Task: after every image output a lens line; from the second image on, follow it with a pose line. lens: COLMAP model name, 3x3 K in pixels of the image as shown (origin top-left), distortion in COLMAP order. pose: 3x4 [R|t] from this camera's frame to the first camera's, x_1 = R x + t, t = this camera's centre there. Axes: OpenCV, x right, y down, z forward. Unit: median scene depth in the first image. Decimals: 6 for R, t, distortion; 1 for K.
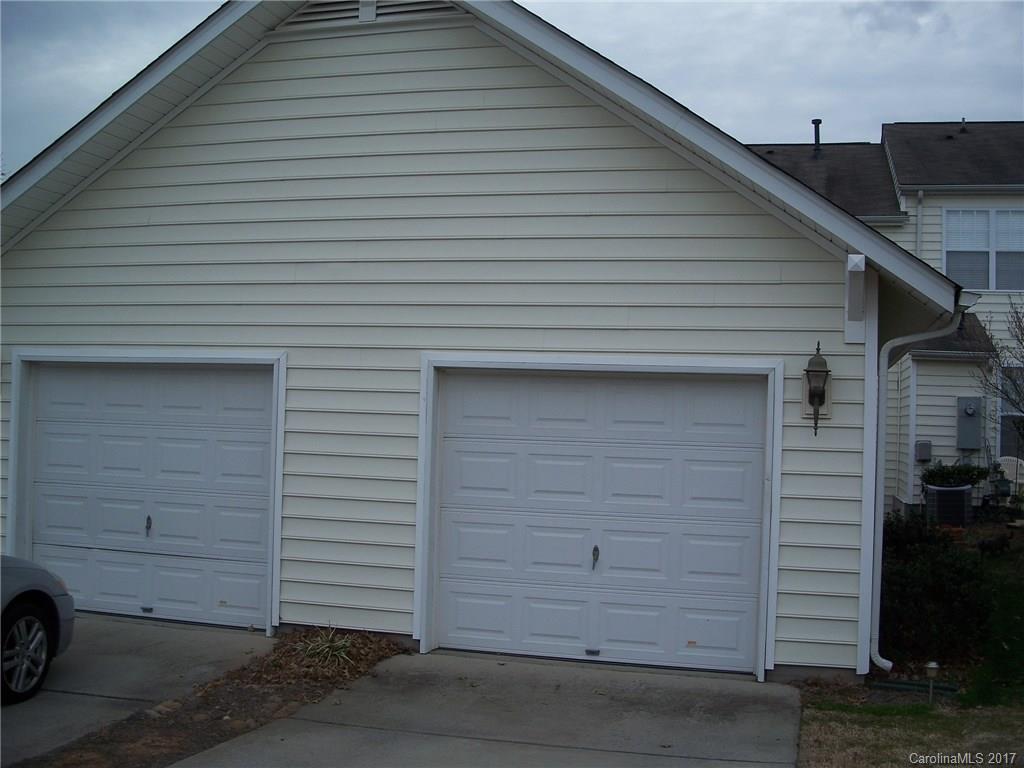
lens RADIAL K [[1102.9, 0, 516.1], [0, 1102.9, 381.9], [0, 0, 1]] dist [-0.212730, 0.233078]
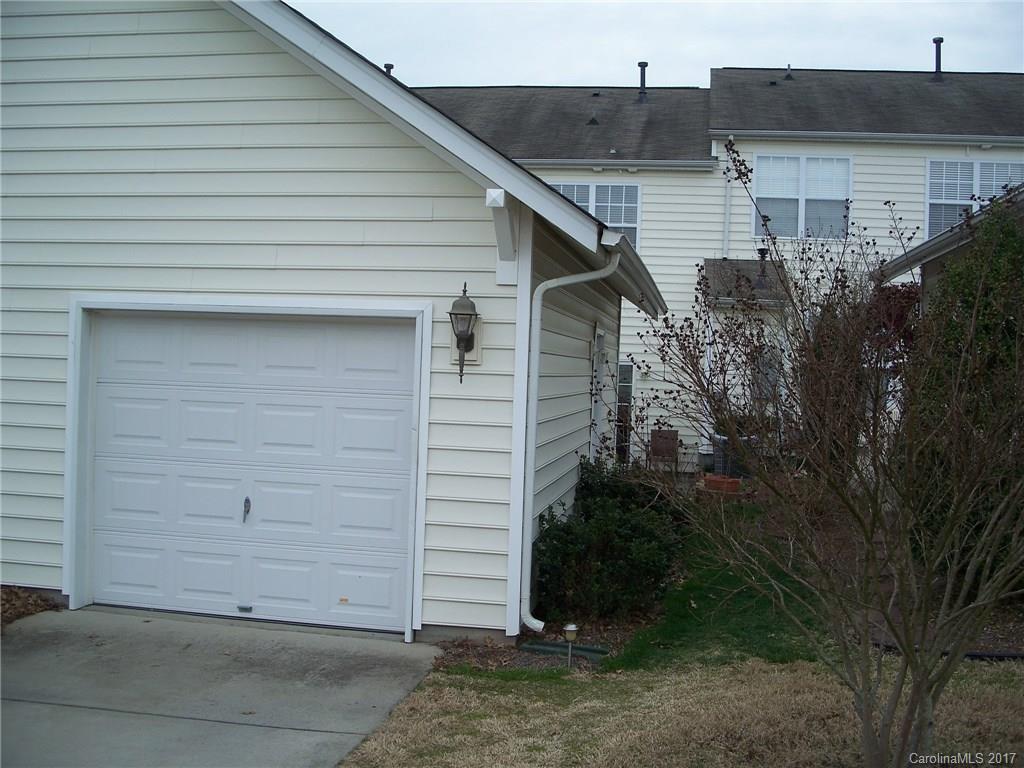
lens RADIAL K [[1102.9, 0, 516.1], [0, 1102.9, 381.9], [0, 0, 1]] dist [-0.212730, 0.233078]
pose [[0.995119, 0.003641, 0.098615, 0.224069], [-0.008467, 0.998784, 0.048563, 0.001978], [-0.098318, -0.049161, 0.993940, 0.048696]]
